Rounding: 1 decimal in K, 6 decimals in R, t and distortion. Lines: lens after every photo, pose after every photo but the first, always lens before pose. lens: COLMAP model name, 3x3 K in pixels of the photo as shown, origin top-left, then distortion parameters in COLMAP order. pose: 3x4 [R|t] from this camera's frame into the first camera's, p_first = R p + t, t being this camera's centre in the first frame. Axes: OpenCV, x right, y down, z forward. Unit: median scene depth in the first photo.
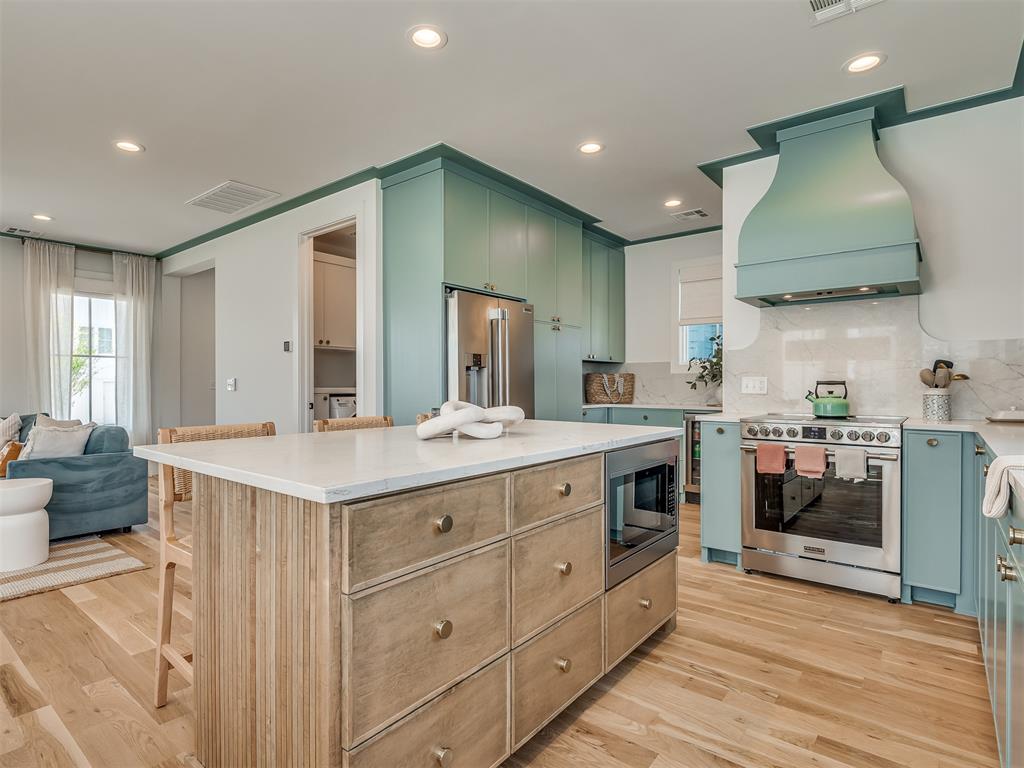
lens RADIAL K [[540.4, 0, 517.4], [0, 540.4, 384.9], [0, 0, 1]] dist [-0.001413, -0.000809]
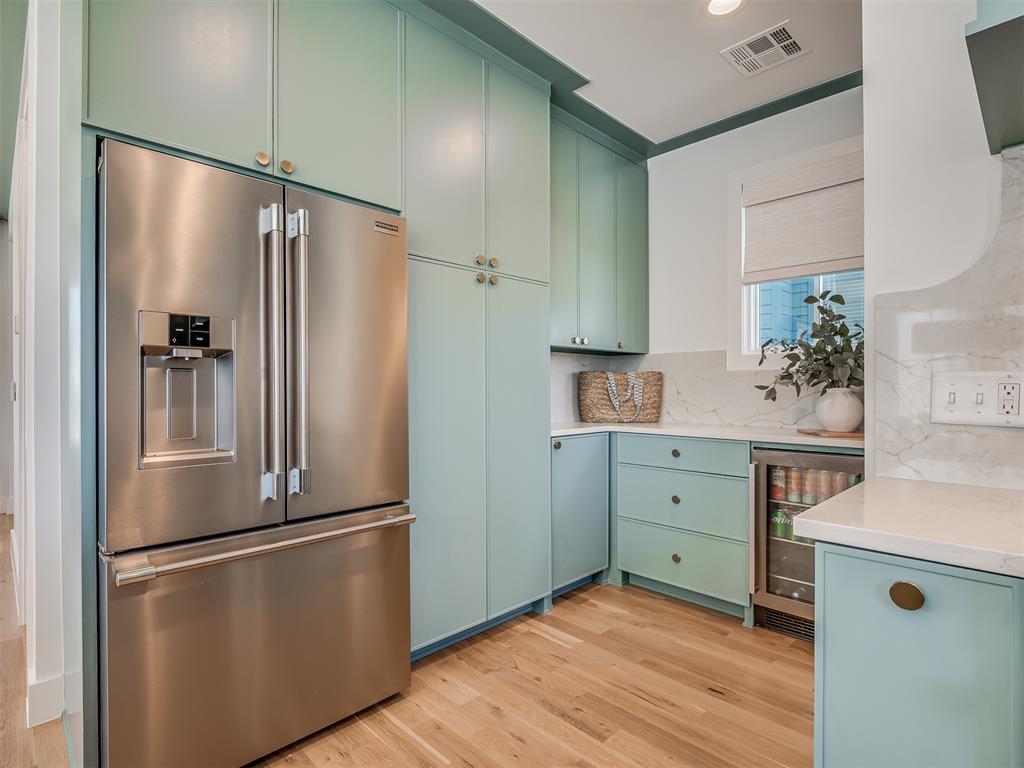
lens RADIAL K [[540.4, 0, 517.4], [0, 540.4, 384.9], [0, 0, 1]] dist [-0.001413, -0.000809]
pose [[0.993711, -0.000206, -0.111973, 0.135685], [-0.000514, 0.999979, -0.006405, -0.002999], [0.111973, 0.006422, 0.993691, 0.434570]]
